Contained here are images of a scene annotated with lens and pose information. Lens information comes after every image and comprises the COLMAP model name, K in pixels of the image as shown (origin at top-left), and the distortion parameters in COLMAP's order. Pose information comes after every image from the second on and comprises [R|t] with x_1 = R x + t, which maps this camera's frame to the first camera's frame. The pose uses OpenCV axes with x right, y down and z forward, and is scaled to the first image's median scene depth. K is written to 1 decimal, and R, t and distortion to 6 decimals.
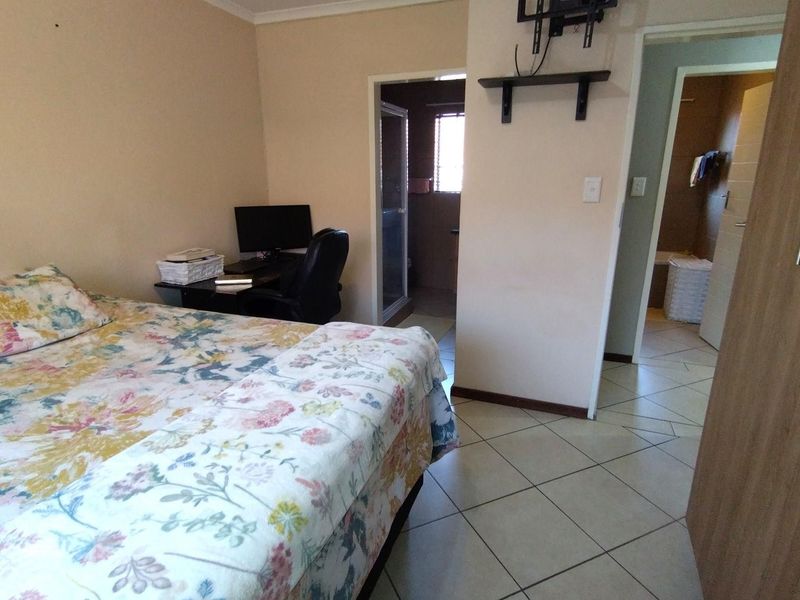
lens RADIAL K [[444.6, 0, 400.0], [0, 444.6, 300.0], [0, 0, 1]] dist [0.009369, -0.000068]
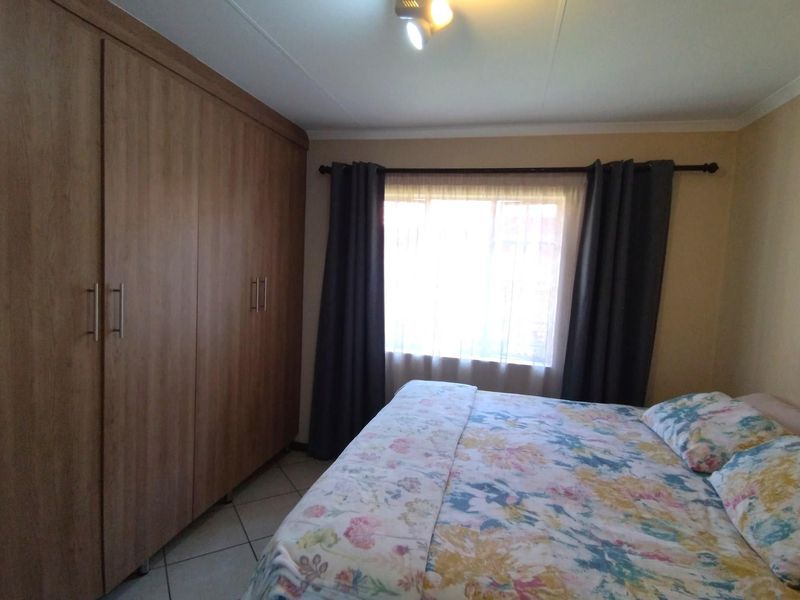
lens RADIAL K [[444.6, 0, 400.0], [0, 444.6, 300.0], [0, 0, 1]] dist [0.009369, -0.000068]
pose [[-0.991821, -0.039207, -0.121462, -0.041762], [-0.079852, 0.933013, 0.350872, -0.558517], [0.099569, 0.357701, -0.928513, 1.586335]]
